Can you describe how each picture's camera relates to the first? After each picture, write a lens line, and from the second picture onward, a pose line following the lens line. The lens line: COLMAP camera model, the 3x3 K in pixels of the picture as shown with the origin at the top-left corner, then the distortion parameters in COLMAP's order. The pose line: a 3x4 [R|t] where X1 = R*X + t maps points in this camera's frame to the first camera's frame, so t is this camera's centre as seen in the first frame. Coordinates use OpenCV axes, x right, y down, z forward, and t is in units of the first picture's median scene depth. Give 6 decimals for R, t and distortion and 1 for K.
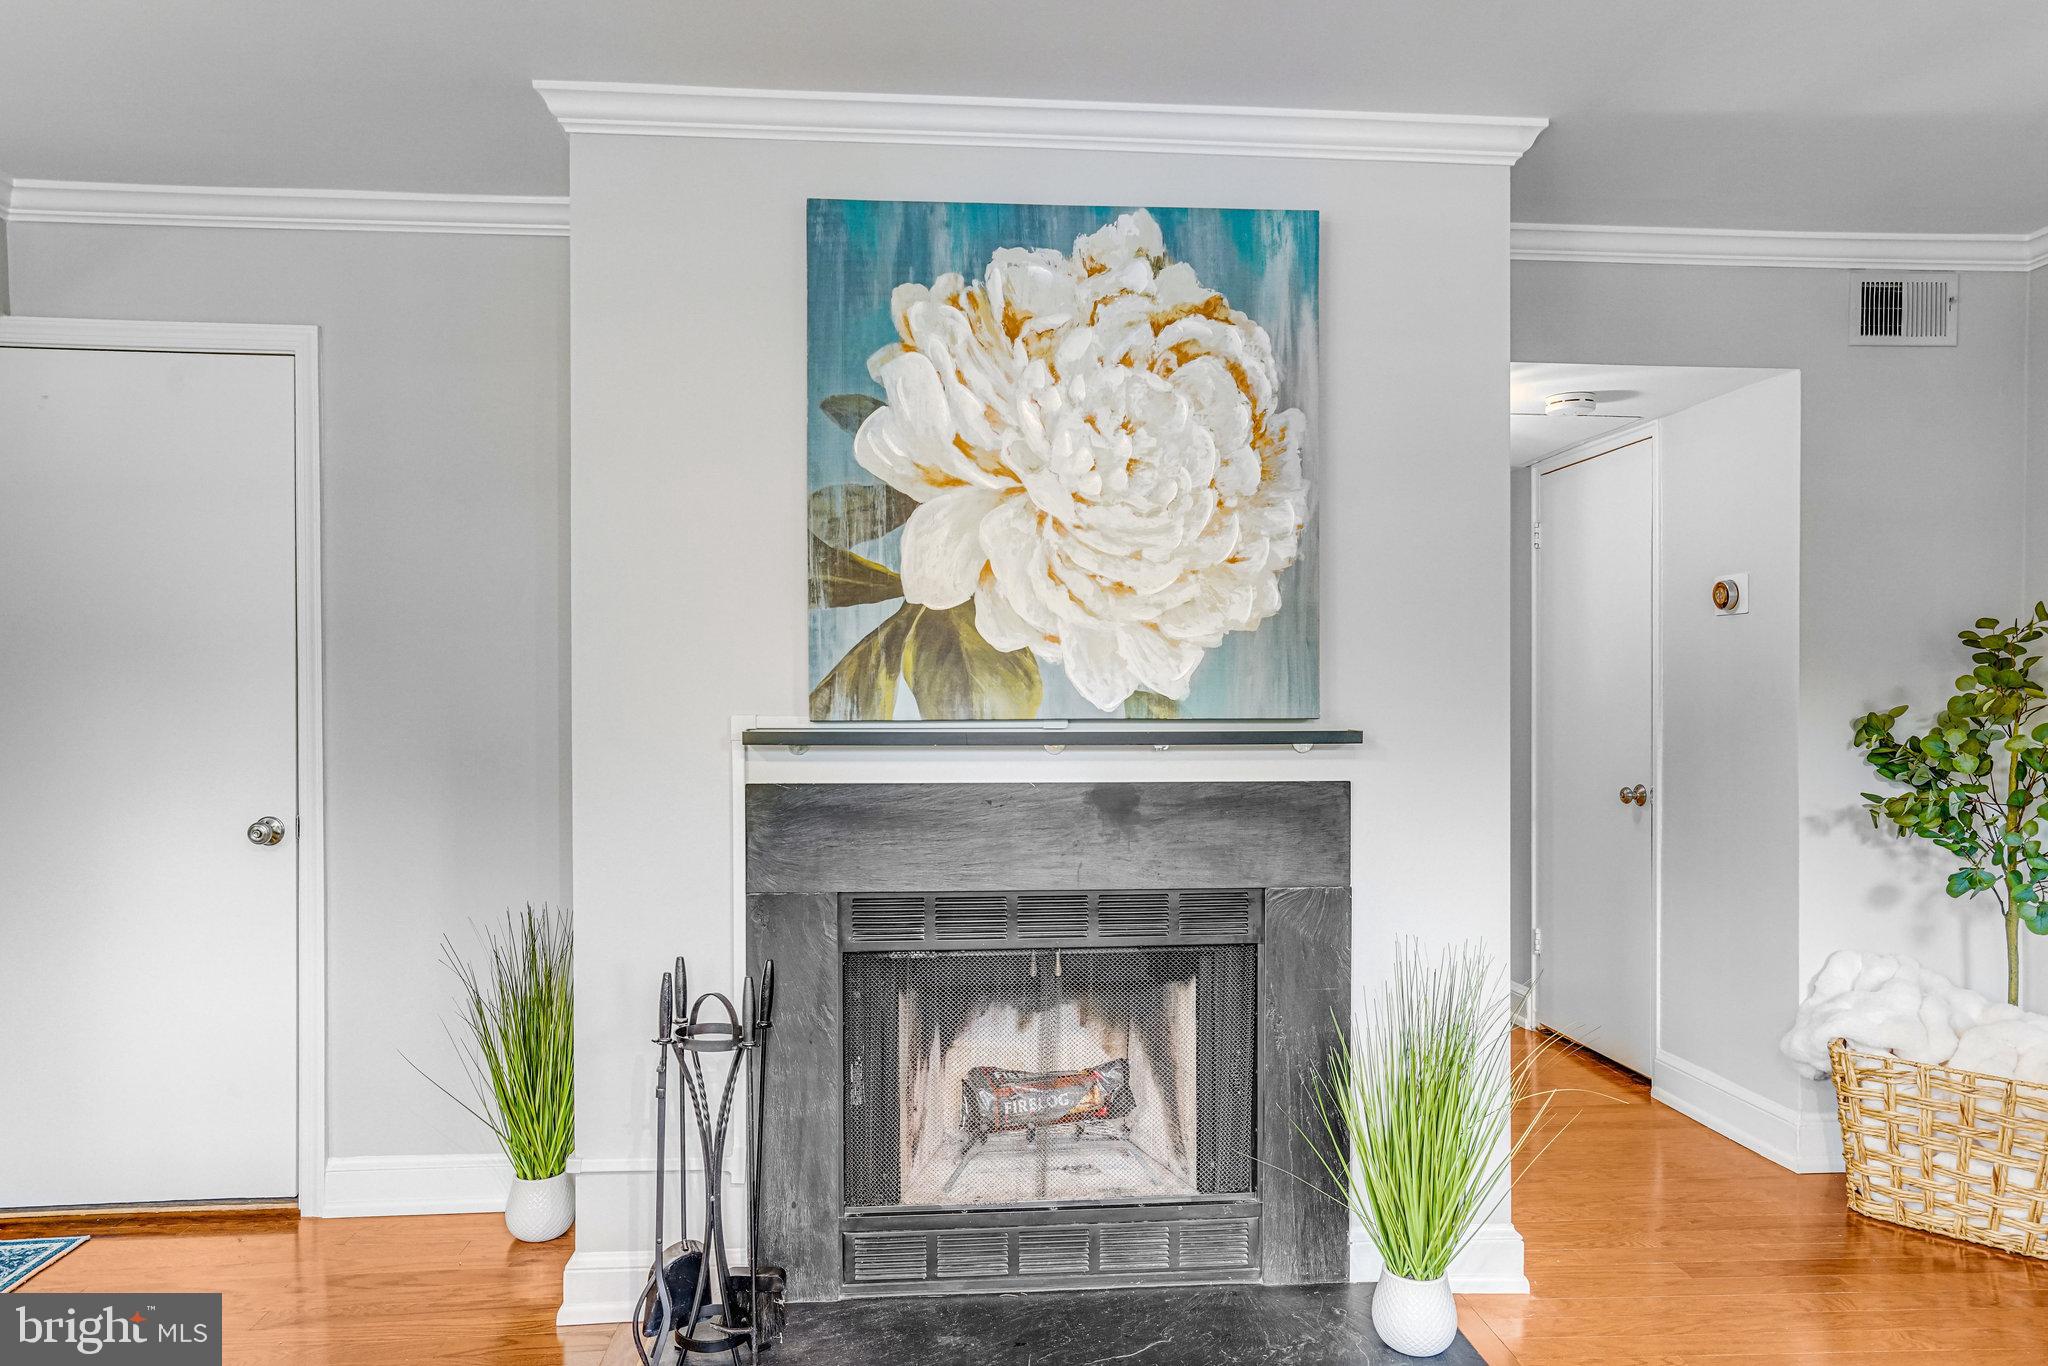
lens RADIAL K [[1293.4, 0, 1016.0], [0, 1293.4, 708.0], [0, 0, 1]] dist [-0.031843, 0.046628]
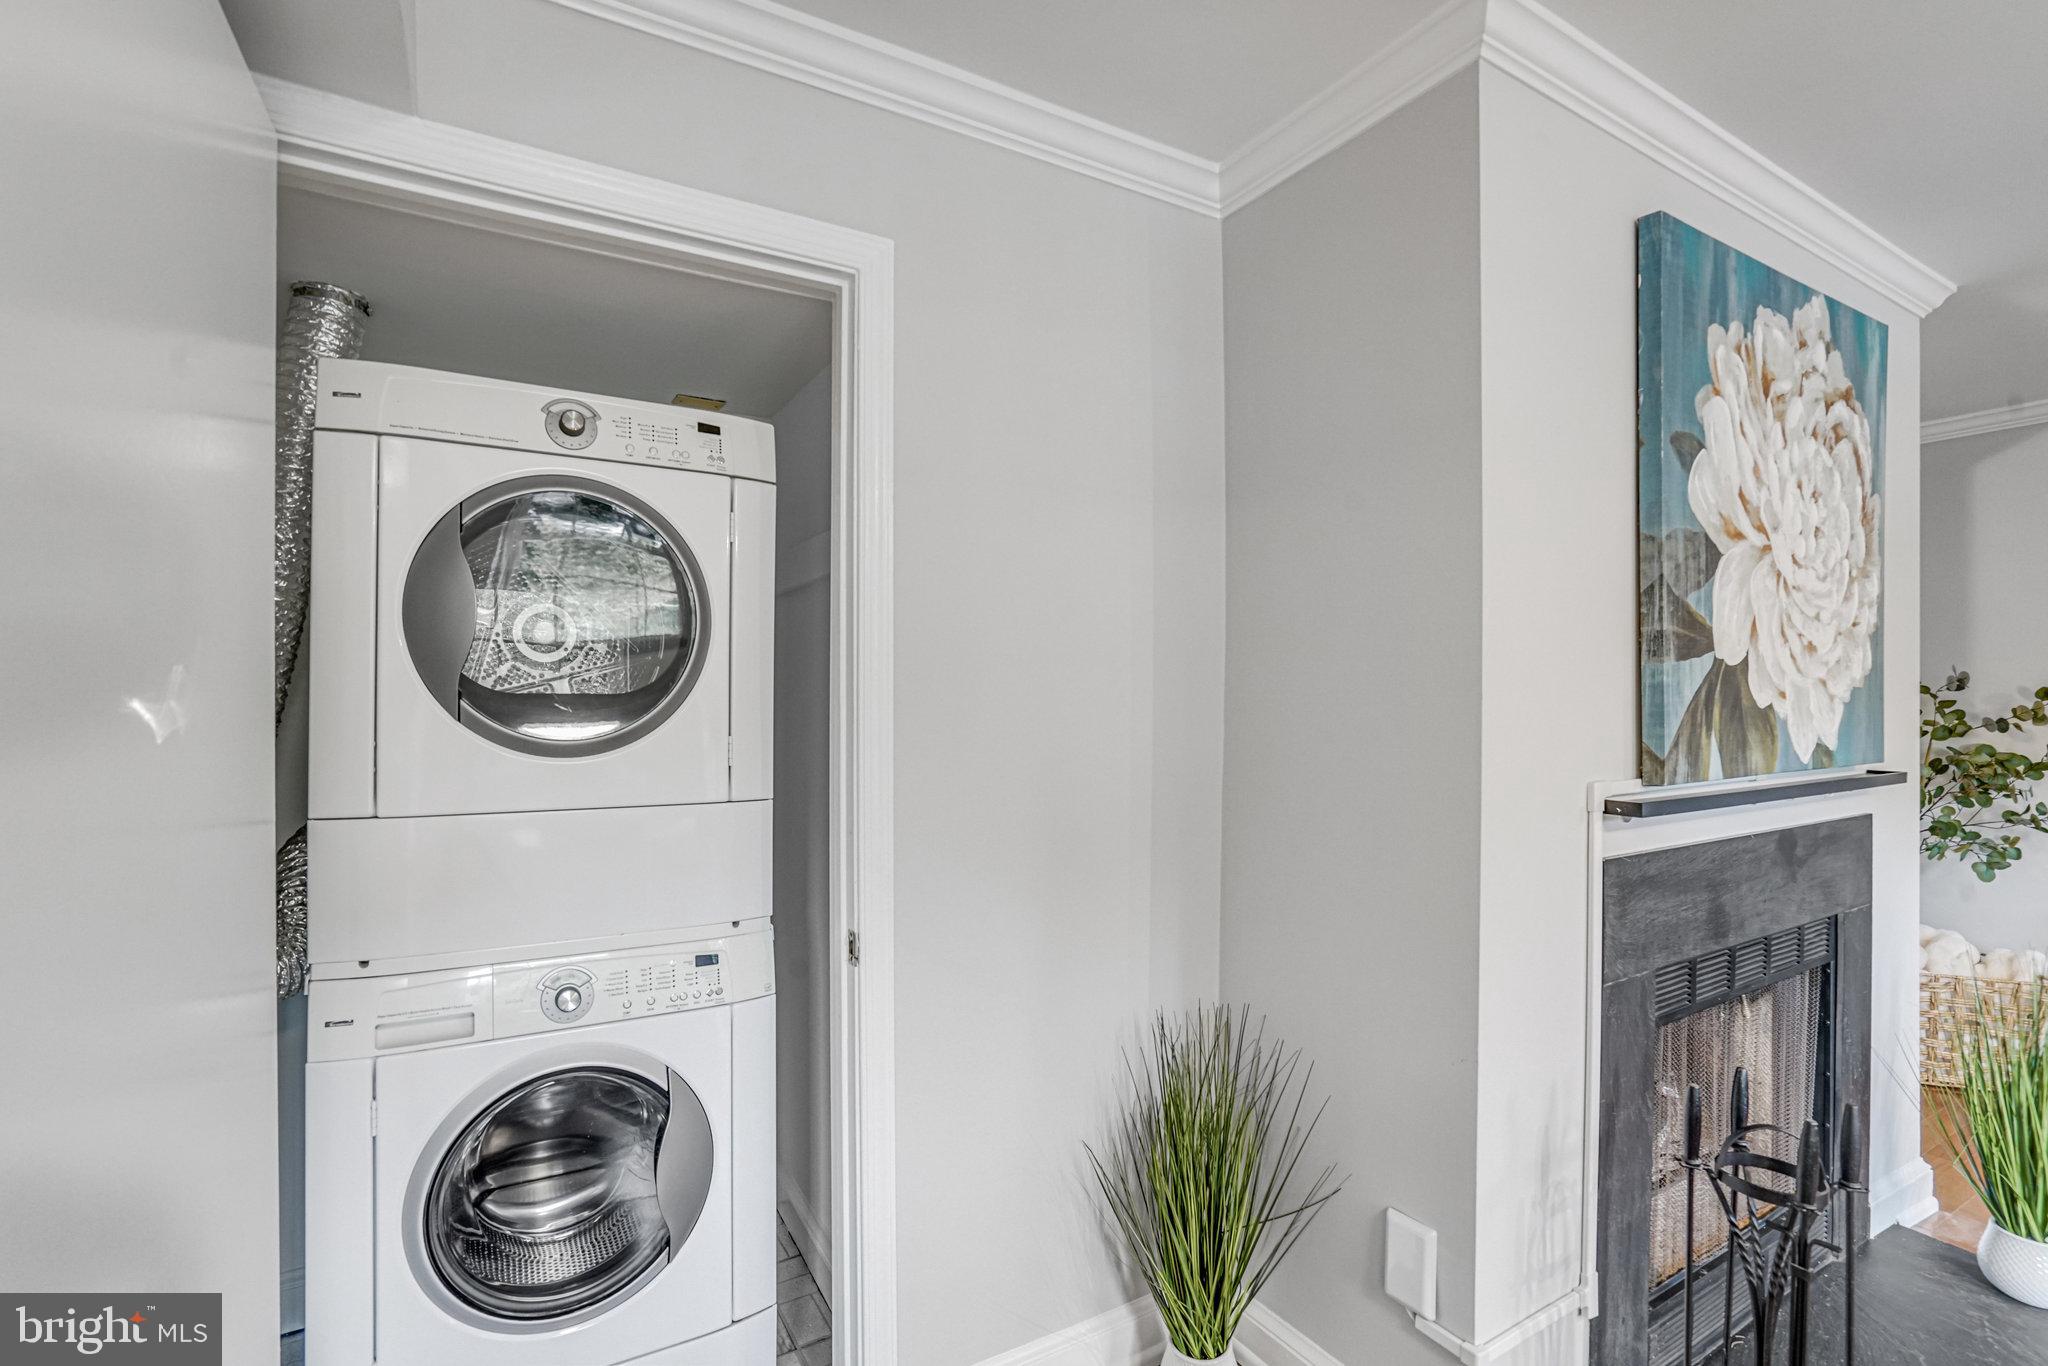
lens RADIAL K [[936.9, 0, 1012.4], [0, 936.9, 682.7], [0, 0, 1]] dist [-0.048015, 0.022601]
pose [[0.899380, 0.006730, 0.437117, -0.839260], [-0.003959, 0.999966, -0.007248, -0.055253], [-0.437151, 0.004788, 0.899376, 0.610946]]
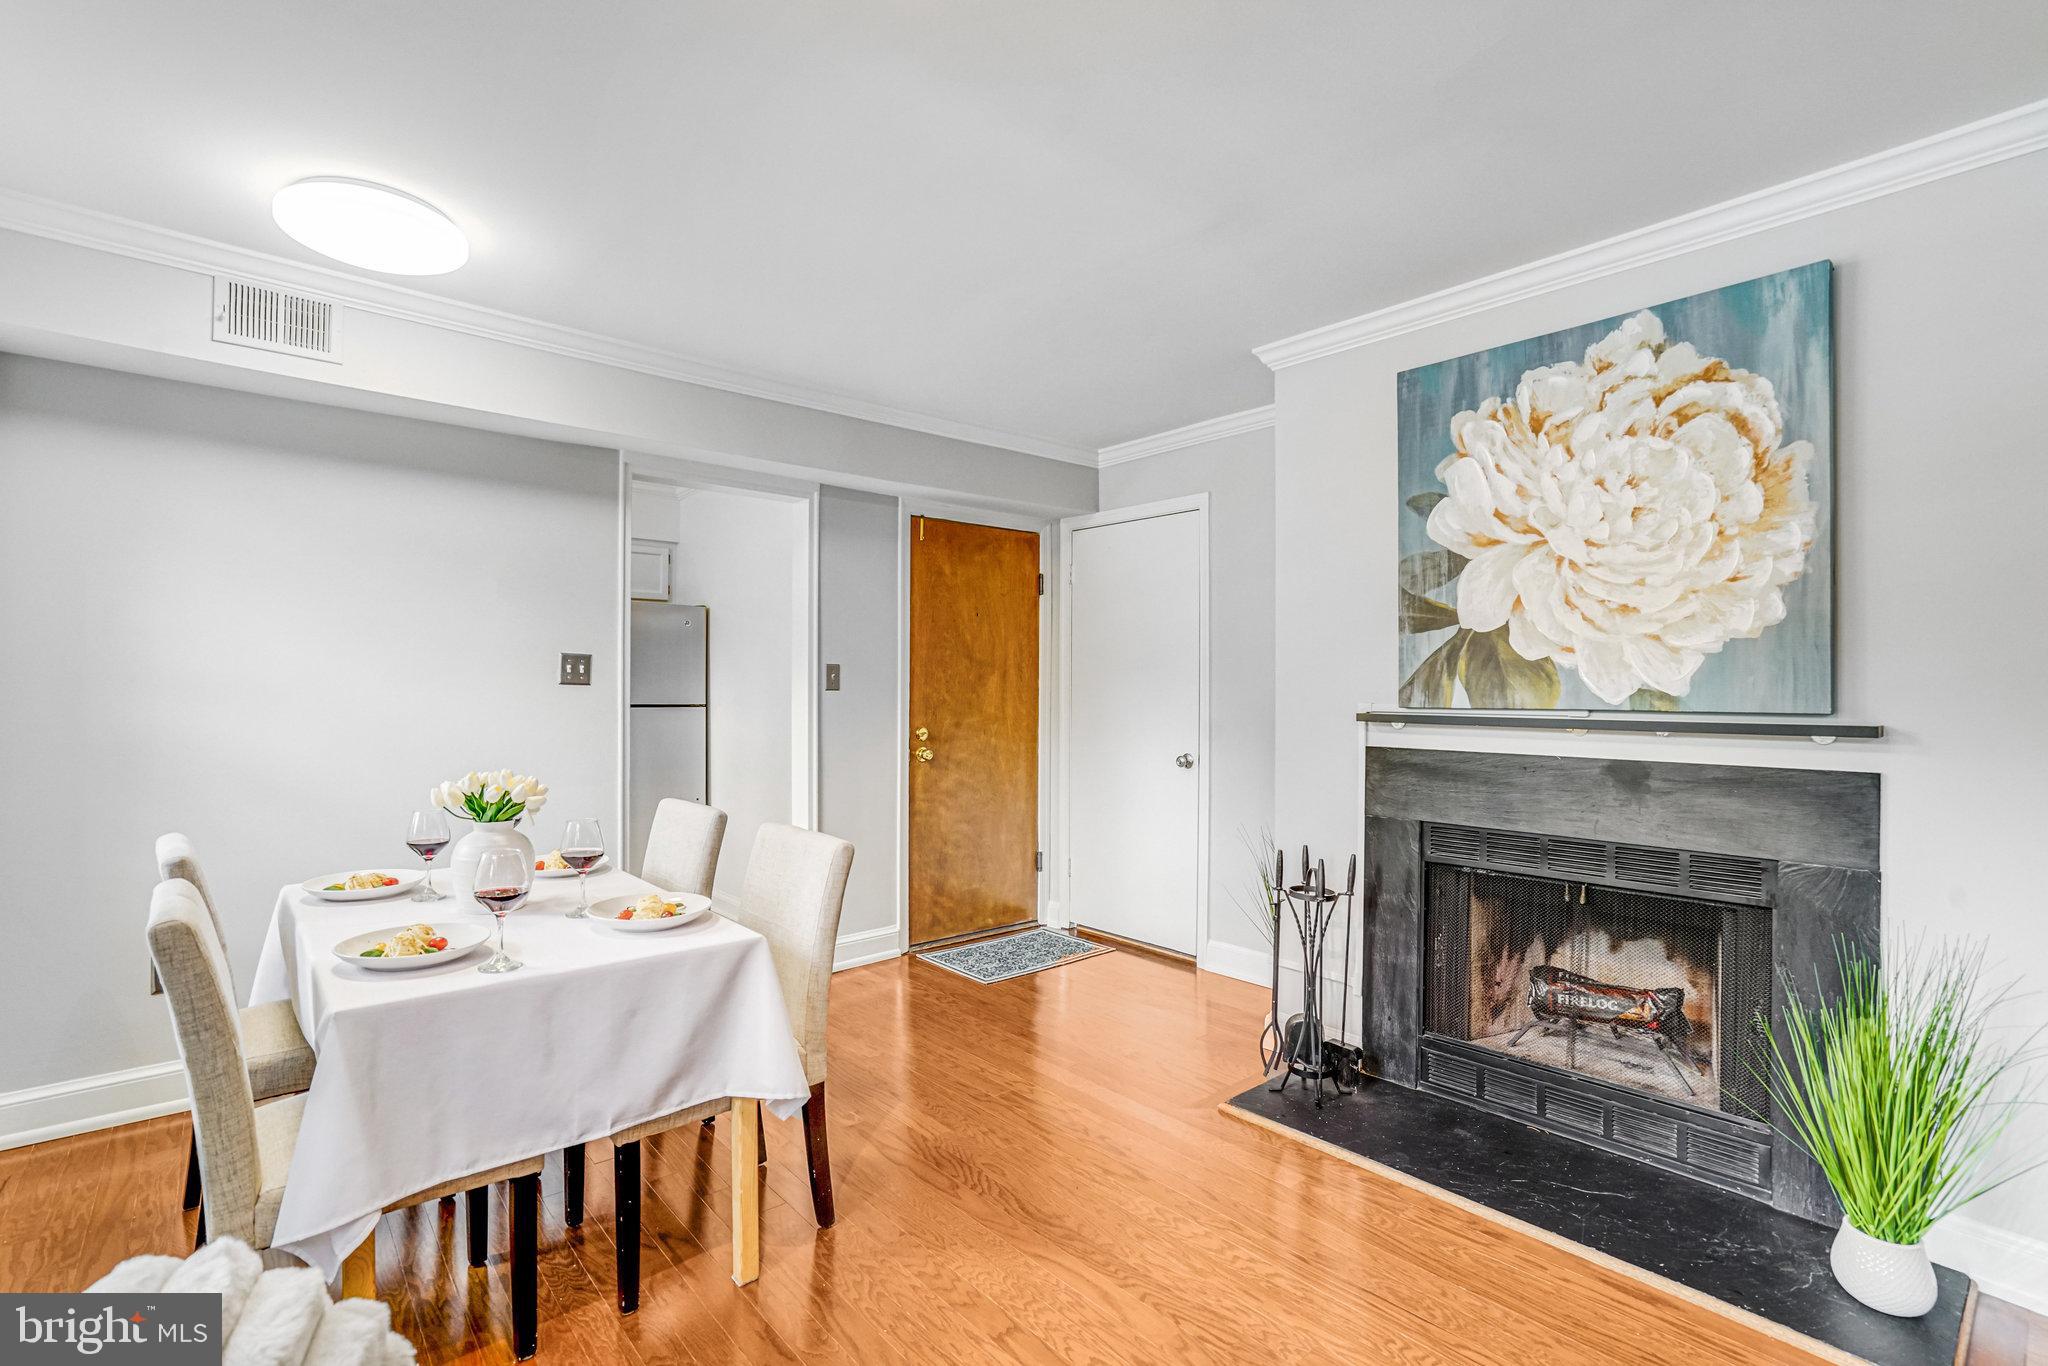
lens RADIAL K [[939.2, 0, 1008.1], [0, 939.2, 688.2], [0, 0, 1]] dist [-0.045234, 0.018626]
pose [[0.588115, 0.002391, -0.808774, 0.463178], [-0.012471, 0.999904, -0.006113, -0.000365], [0.808681, 0.013681, 0.588088, -0.037388]]
